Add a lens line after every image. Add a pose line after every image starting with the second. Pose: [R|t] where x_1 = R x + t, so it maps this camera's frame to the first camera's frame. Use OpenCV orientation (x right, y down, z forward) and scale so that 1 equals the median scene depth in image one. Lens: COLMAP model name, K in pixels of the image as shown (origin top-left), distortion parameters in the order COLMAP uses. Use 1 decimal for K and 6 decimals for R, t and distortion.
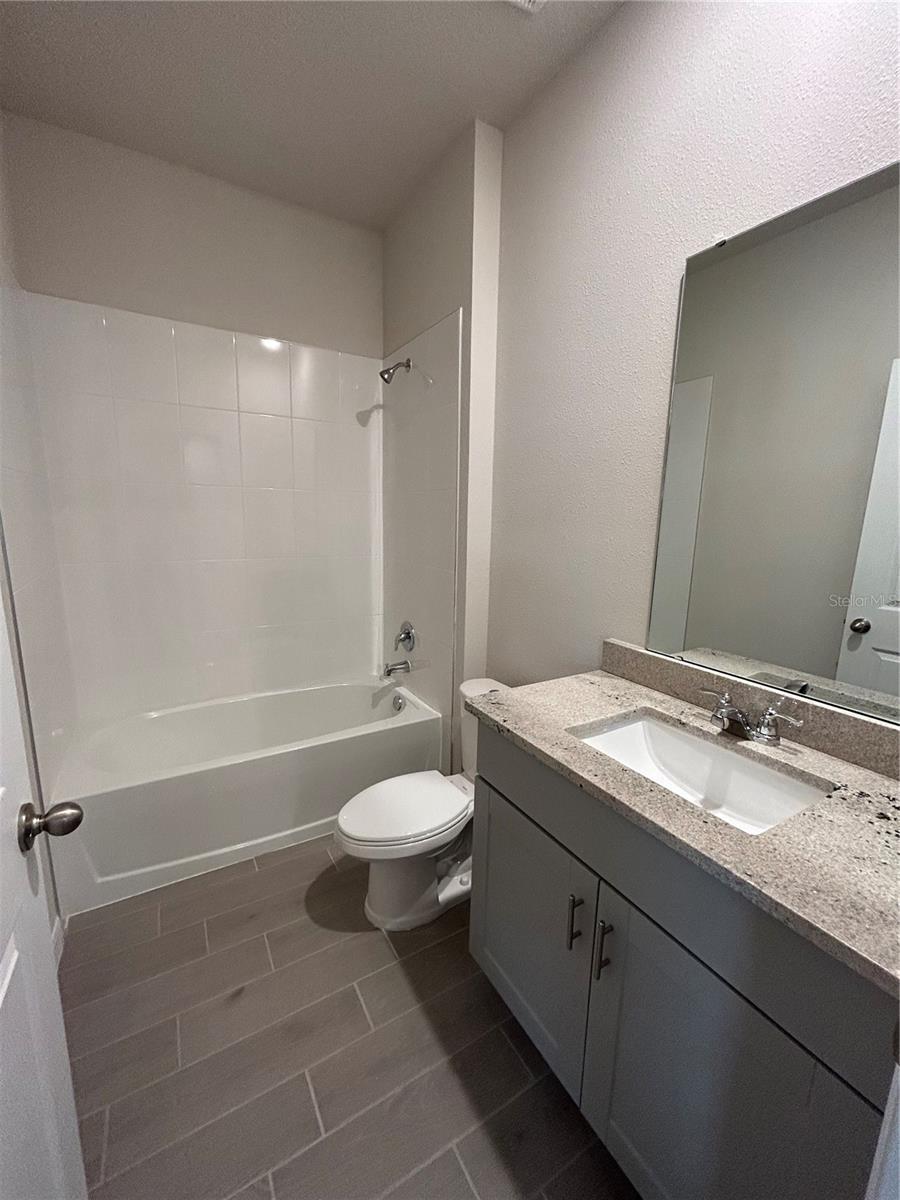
lens RADIAL K [[482.3, 0, 450.9], [0, 482.3, 599.9], [0, 0, 1]] dist [0.000002, 0.000086]
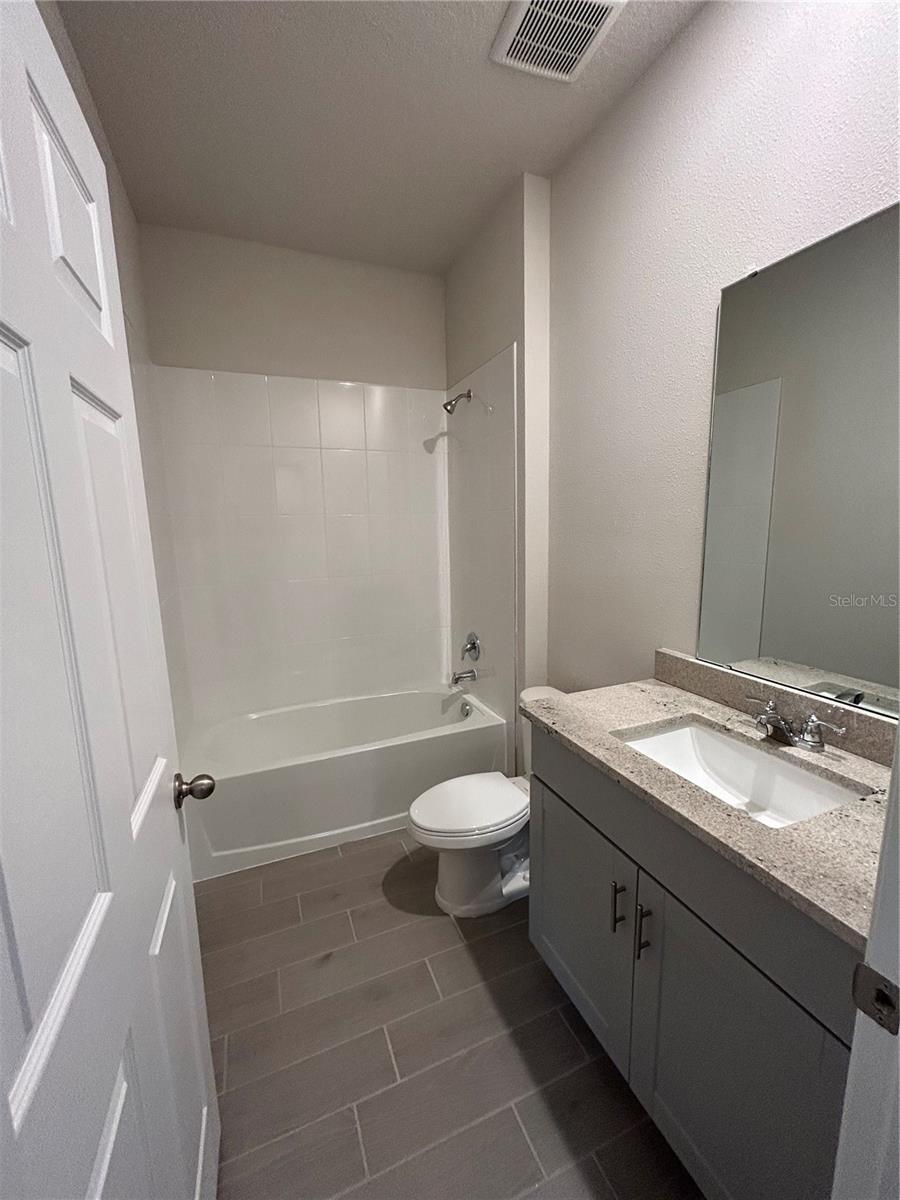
lens RADIAL K [[482.3, 0, 451.4], [0, 482.3, 600.3], [0, 0, 1]] dist [0.000002, 0.000086]
pose [[0.988553, -0.018869, -0.149691, 0.046212], [0.015948, 0.999659, -0.020688, -0.011399], [0.150030, 0.018064, 0.988516, -0.121989]]
